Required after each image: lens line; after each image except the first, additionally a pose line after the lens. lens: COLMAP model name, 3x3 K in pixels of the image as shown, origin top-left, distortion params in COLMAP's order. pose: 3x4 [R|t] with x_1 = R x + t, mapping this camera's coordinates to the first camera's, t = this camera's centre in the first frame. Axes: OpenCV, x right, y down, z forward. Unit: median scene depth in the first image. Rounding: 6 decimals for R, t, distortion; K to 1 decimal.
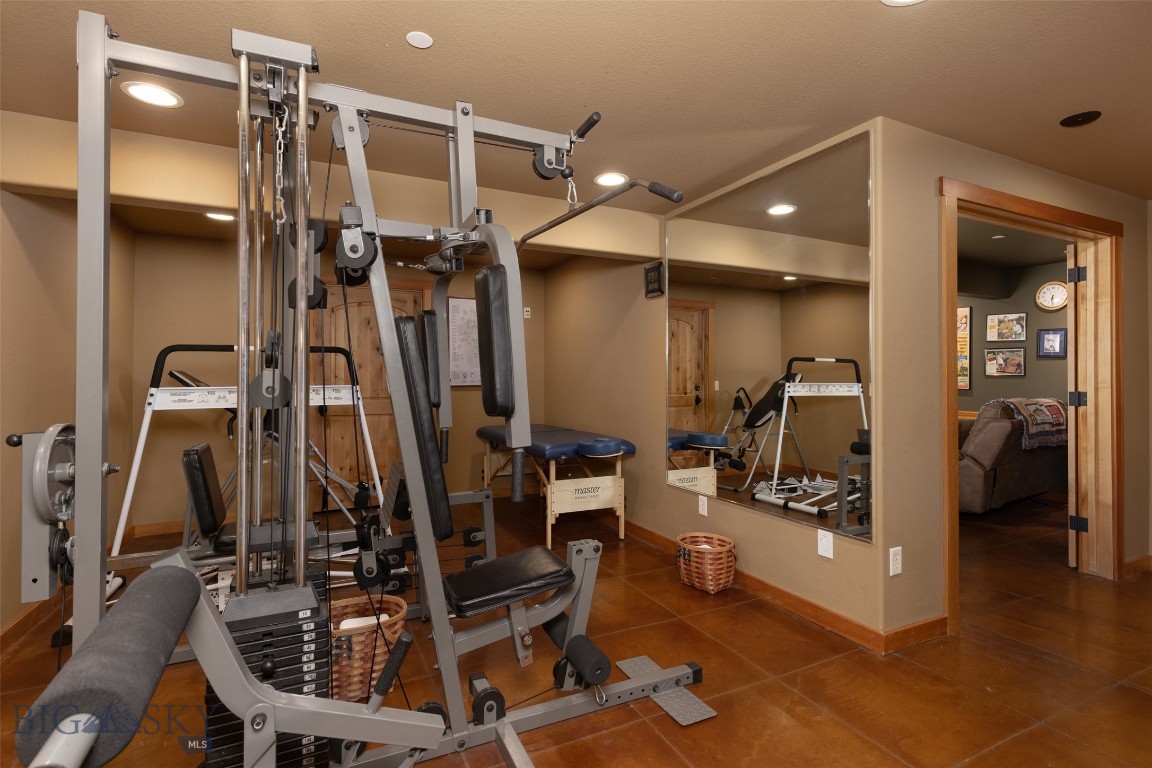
lens RADIAL K [[537.8, 0, 582.4], [0, 537.8, 377.2], [0, 0, 1]] dist [0.003027, 0.000702]
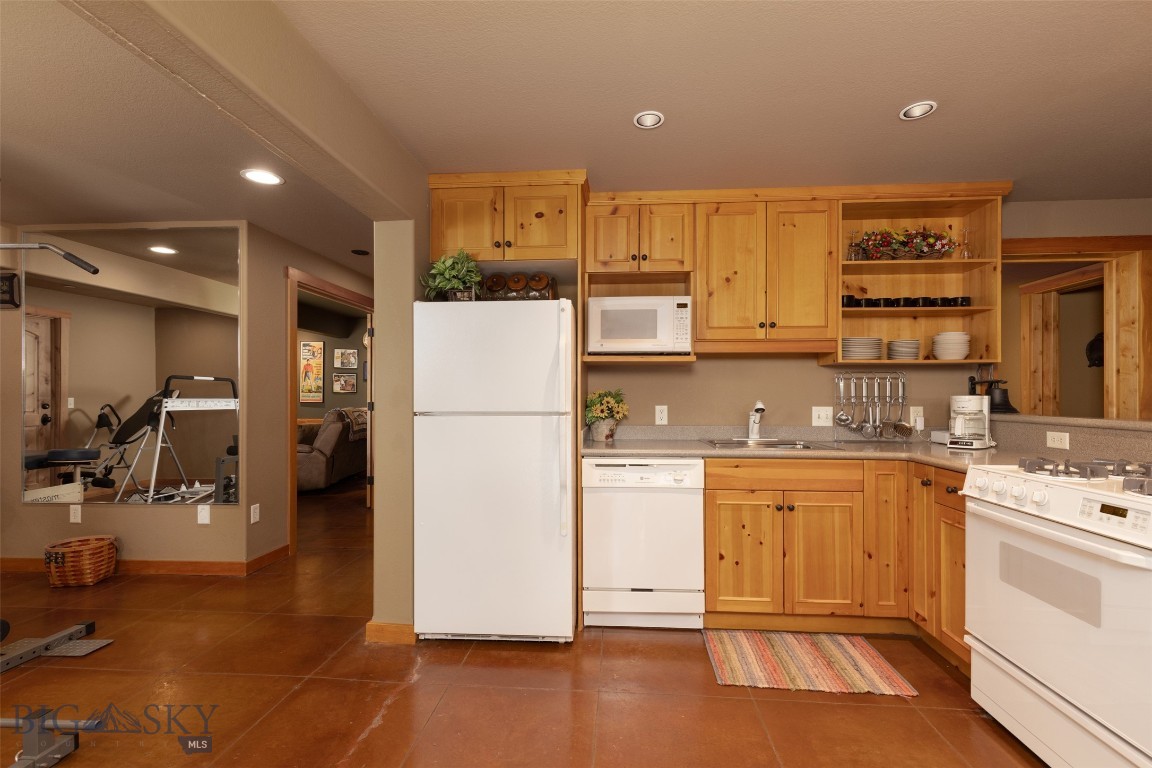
lens RADIAL K [[537.8, 0, 580.3], [0, 537.8, 389.1], [0, 0, 1]] dist [0.003027, 0.000702]
pose [[0.510890, 0.007146, 0.859617, -0.131428], [0.001528, 0.999956, -0.009221, 0.002352], [-0.859645, 0.006024, 0.510857, -0.288241]]
